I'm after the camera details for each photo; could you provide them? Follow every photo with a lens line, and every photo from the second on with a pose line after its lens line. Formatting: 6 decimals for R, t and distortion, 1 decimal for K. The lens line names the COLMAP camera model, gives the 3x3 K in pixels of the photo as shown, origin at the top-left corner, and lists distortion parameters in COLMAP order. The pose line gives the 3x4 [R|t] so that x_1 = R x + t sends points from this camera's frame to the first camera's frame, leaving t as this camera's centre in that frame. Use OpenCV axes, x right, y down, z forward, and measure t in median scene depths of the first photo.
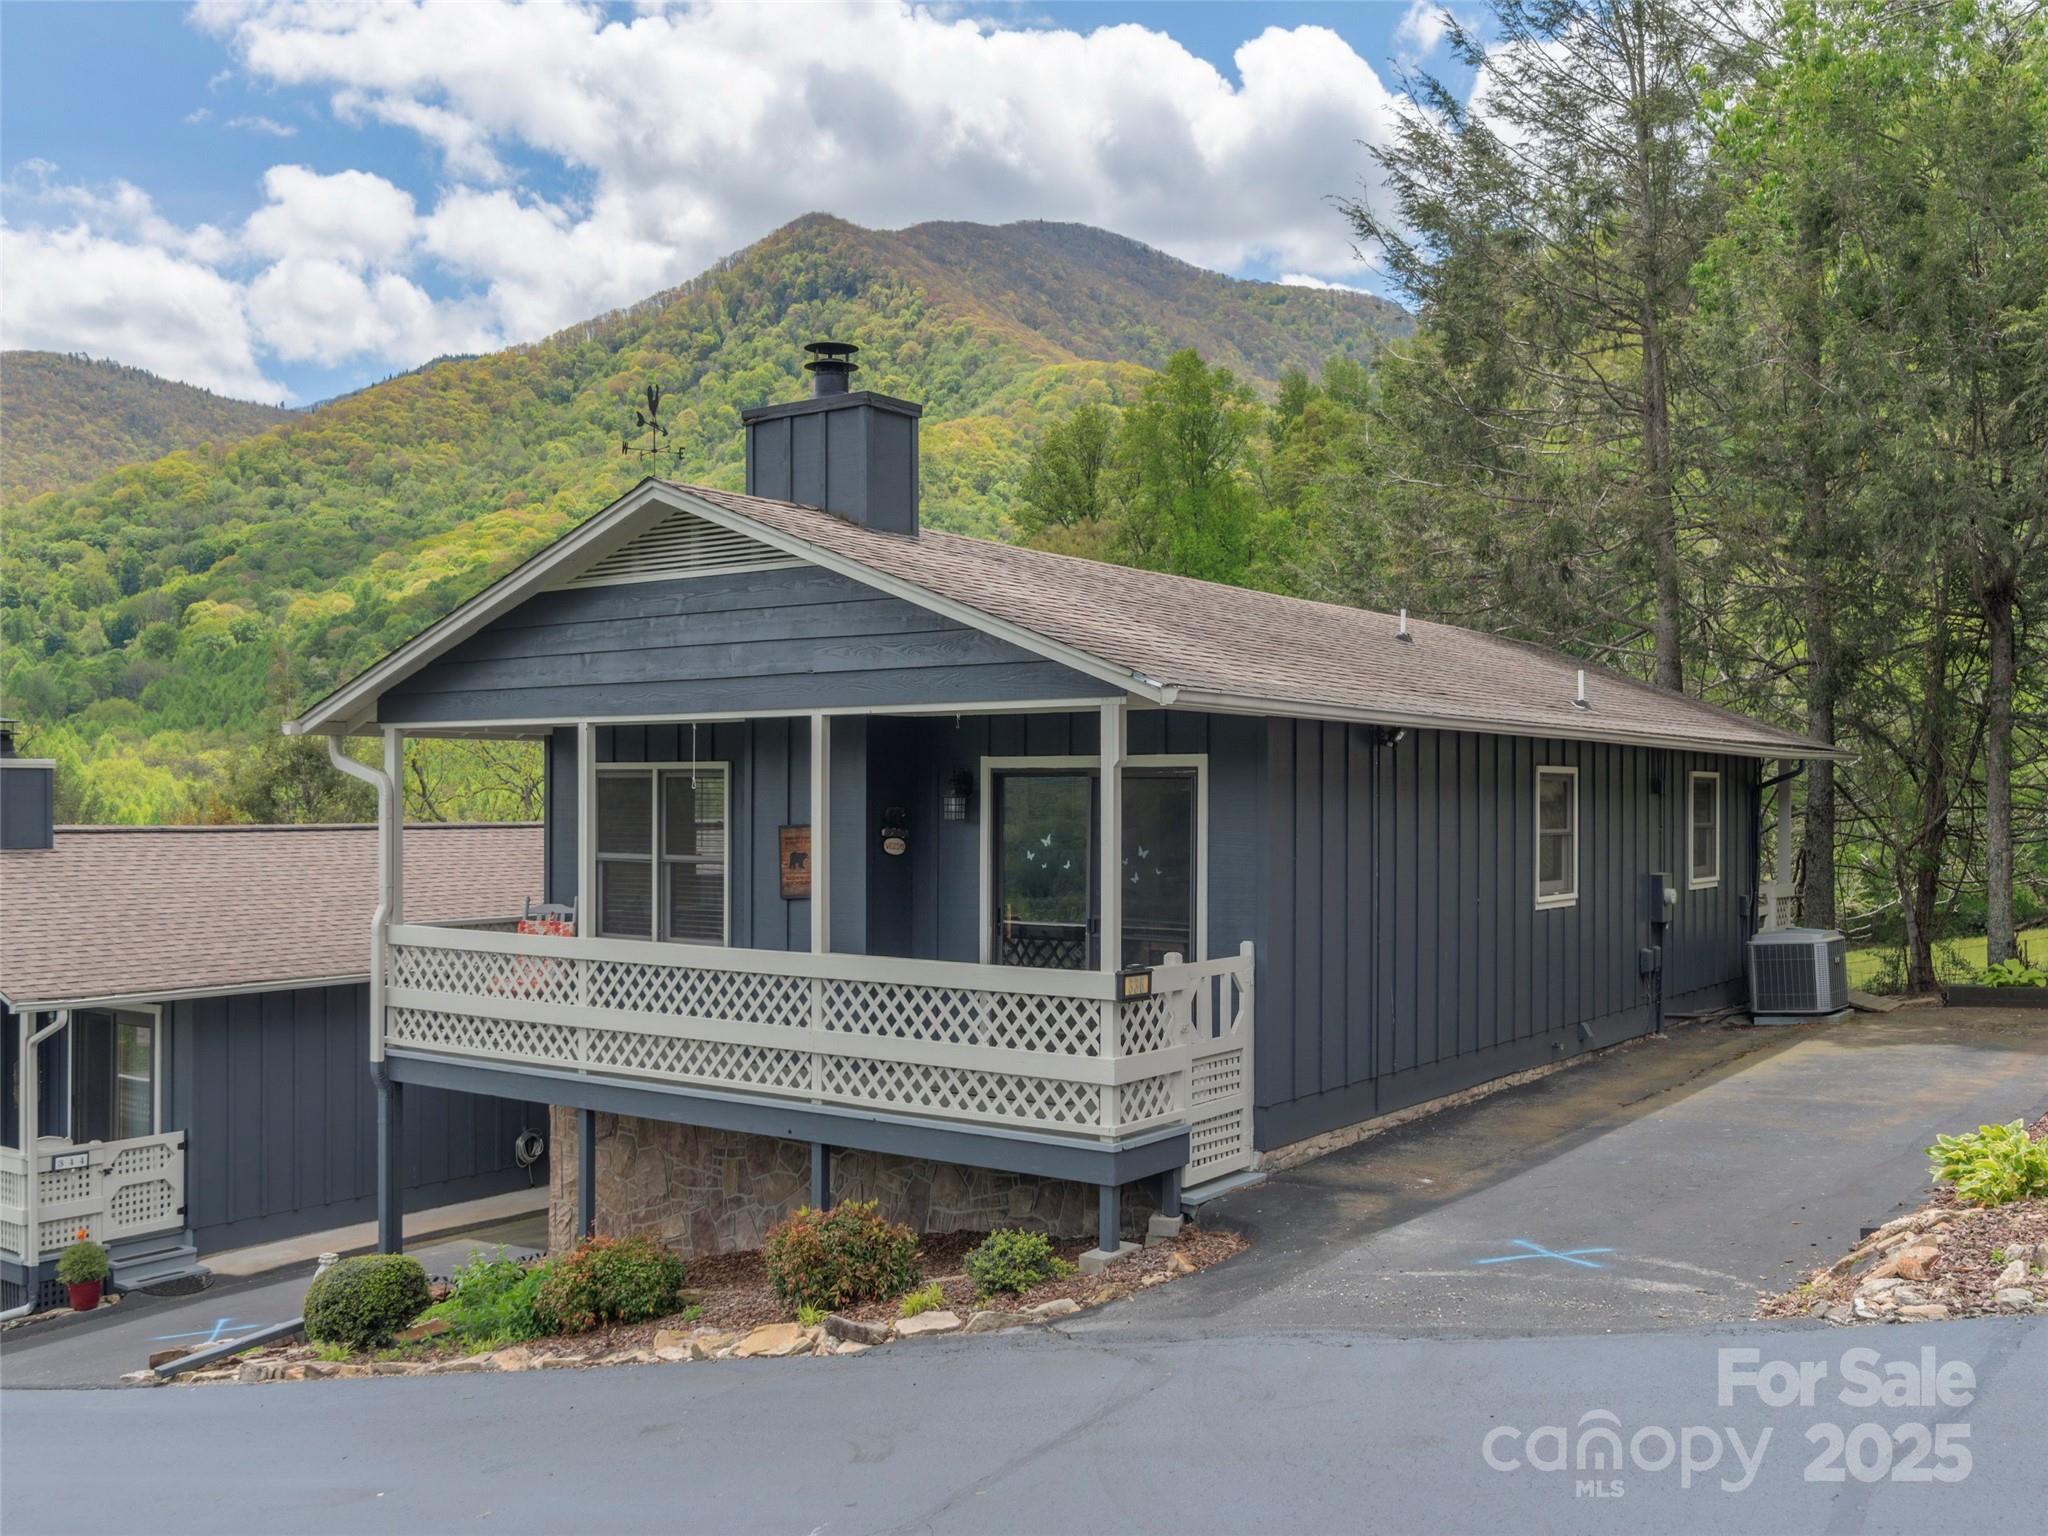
lens RADIAL K [[1868.1, 0, 1034.5], [0, 1868.1, 776.1], [0, 0, 1]] dist [-0.001219, 0.010036]
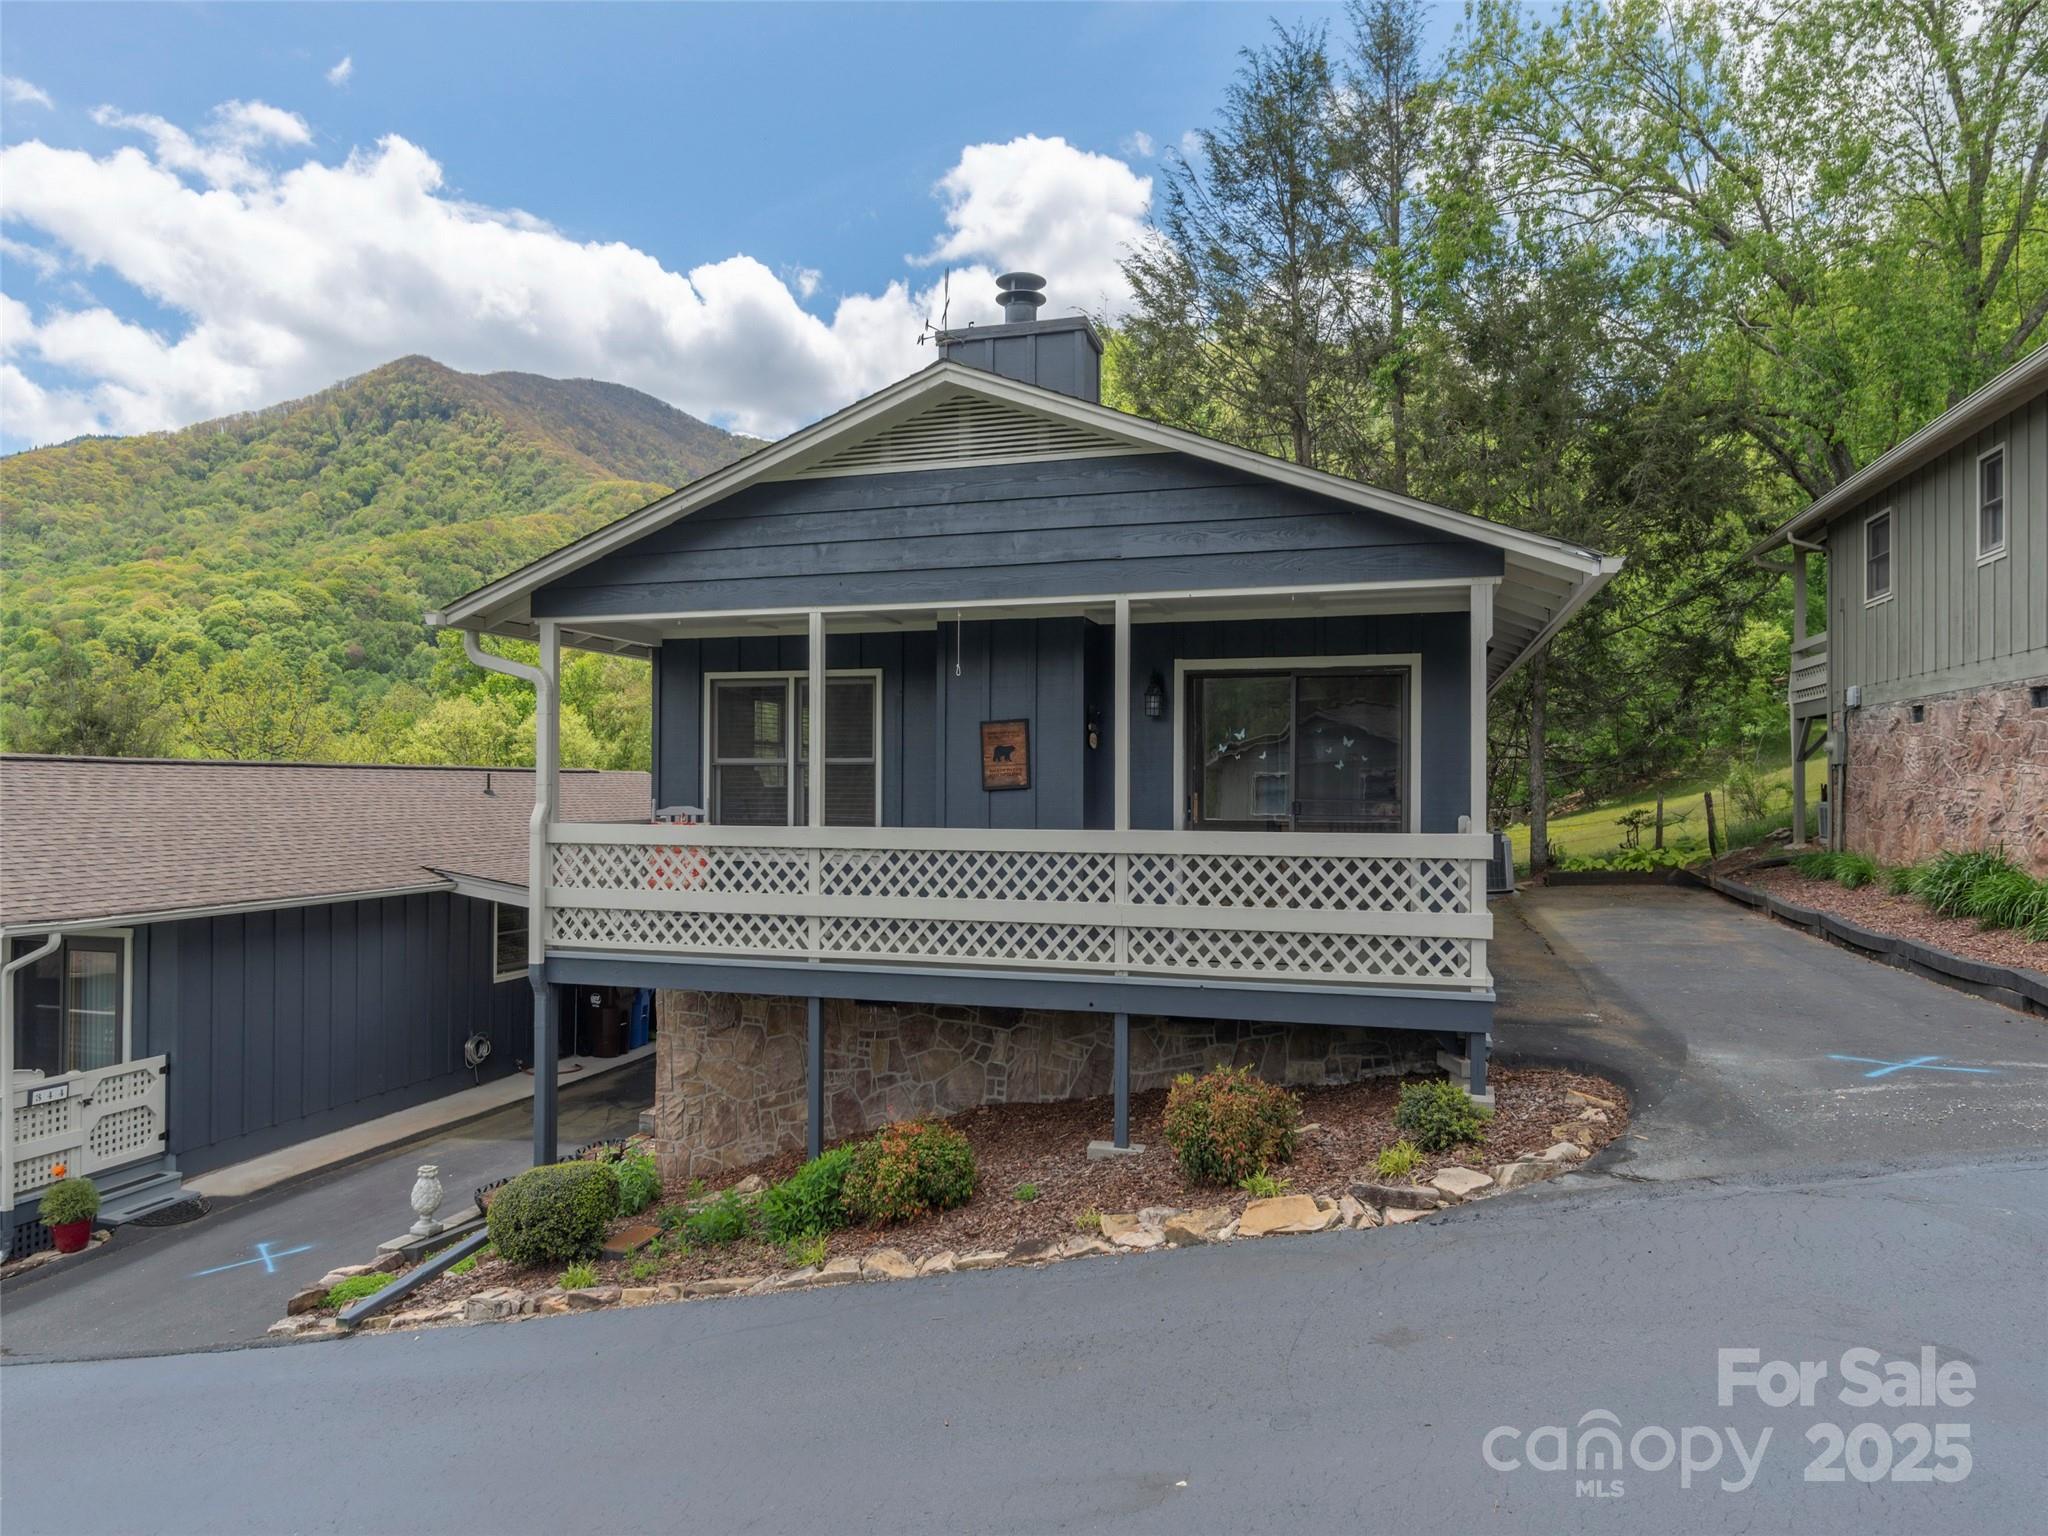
lens RADIAL K [[1247.4, 0, 1021.3], [0, 1247.4, 765.6], [0, 0, 1]] dist [0.004496, -0.001031]
pose [[0.943829, 0.005998, 0.330381, -0.257462], [-0.004167, 0.999972, -0.006250, 0.041300], [-0.330409, 0.004522, 0.943827, 0.237209]]
